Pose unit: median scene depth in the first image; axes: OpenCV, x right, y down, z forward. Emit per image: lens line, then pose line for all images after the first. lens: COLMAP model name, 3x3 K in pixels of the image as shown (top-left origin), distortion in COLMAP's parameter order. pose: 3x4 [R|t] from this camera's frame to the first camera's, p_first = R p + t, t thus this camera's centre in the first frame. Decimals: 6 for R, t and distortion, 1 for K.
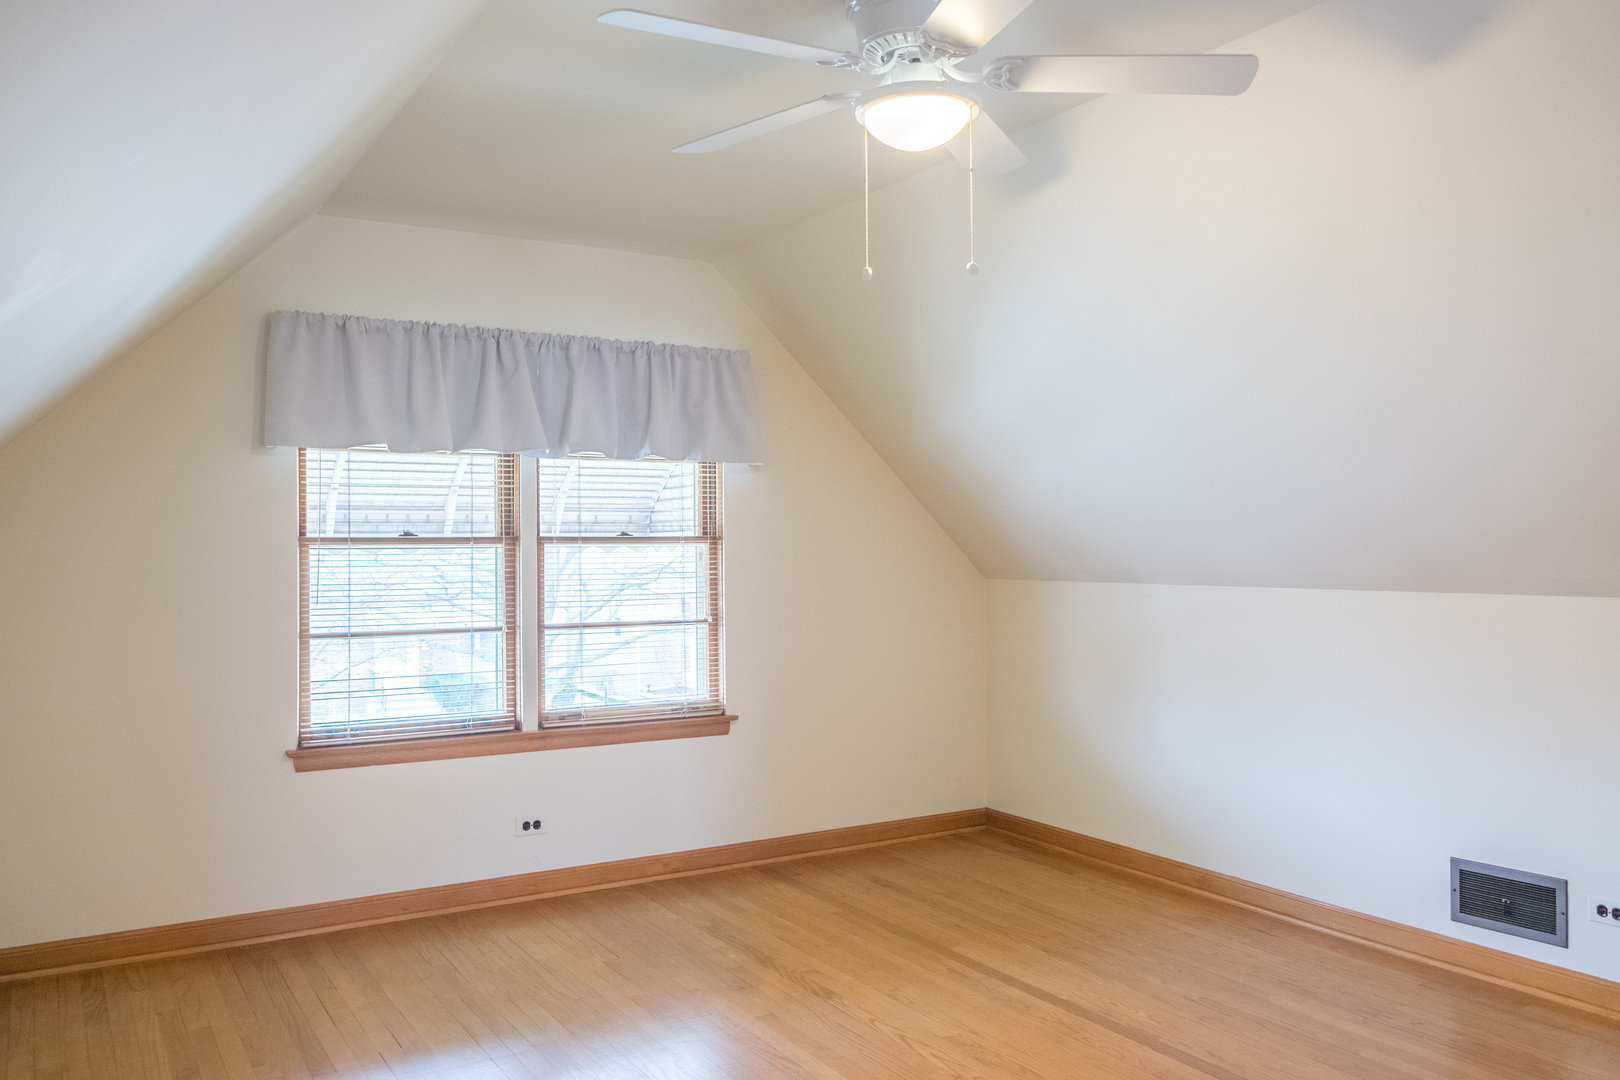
lens RADIAL K [[1305.2, 0, 830.3], [0, 1305.2, 545.8], [0, 0, 1]] dist [-0.012576, 0.006955]
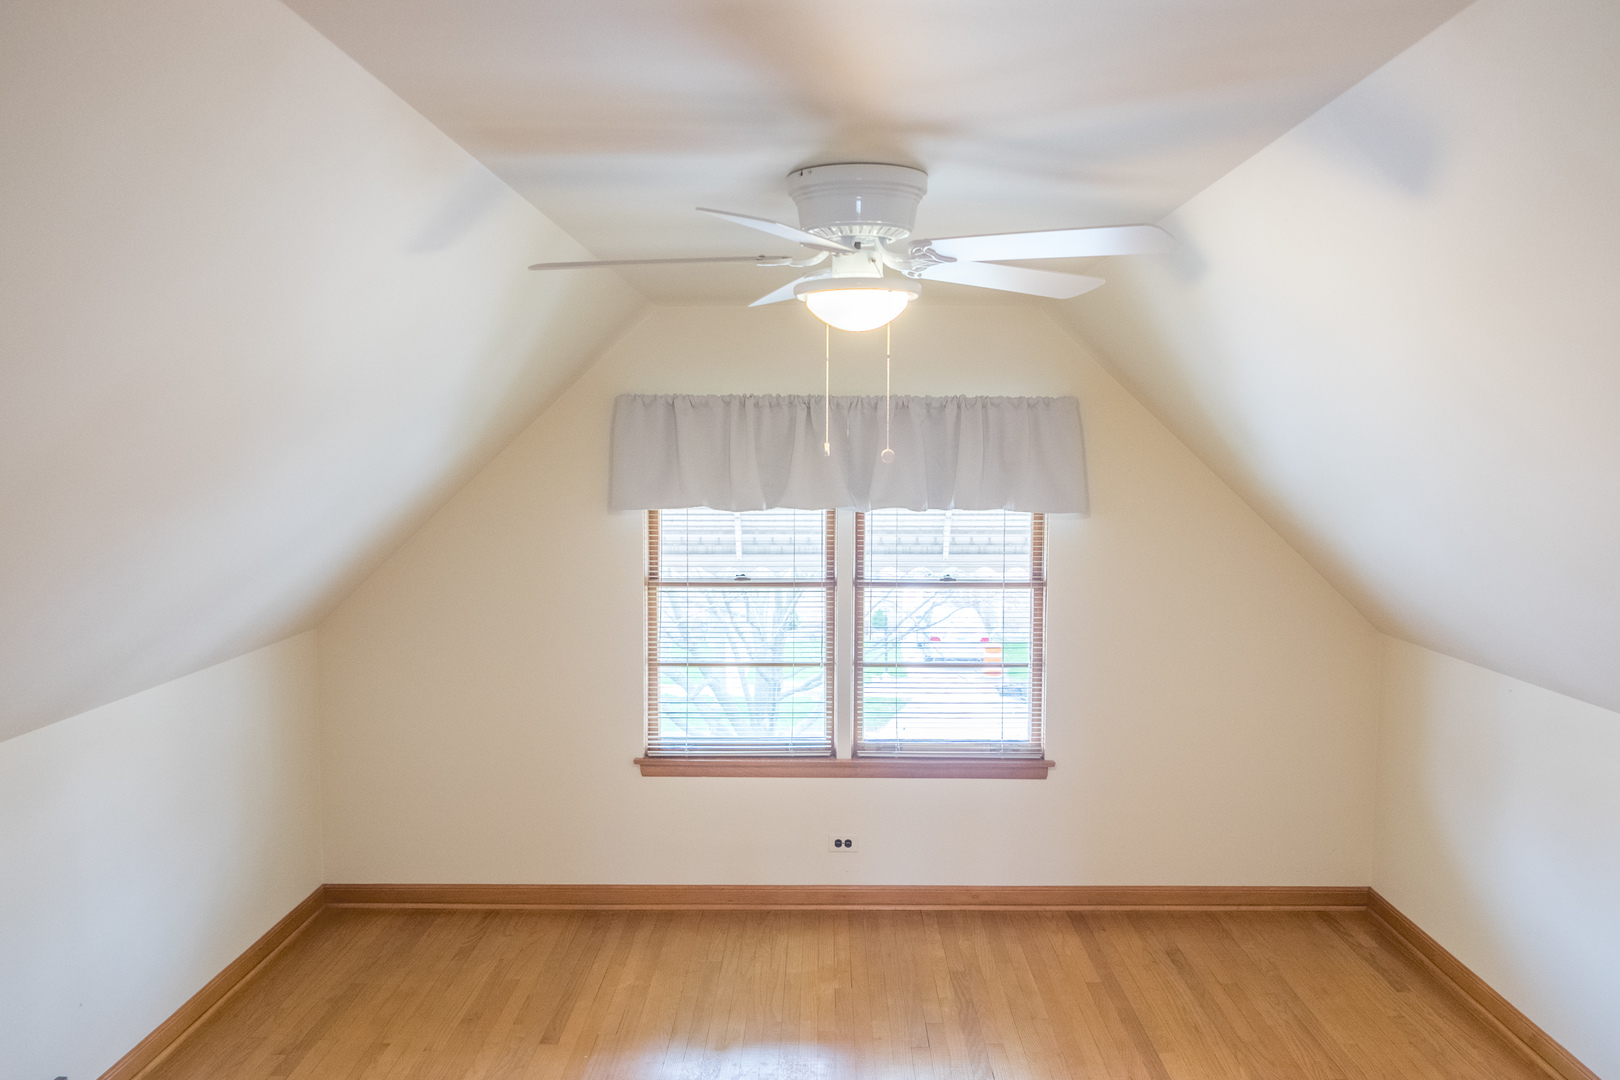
lens RADIAL K [[1338.7, 0, 816.4], [0, 1338.7, 575.1], [0, 0, 1]] dist [-0.003191, 0.005315]
pose [[0.841013, 0.059635, -0.537718, 0.352040], [-0.006765, 0.994988, 0.099767, -0.126202], [0.540973, -0.080268, 0.837201, 0.057207]]
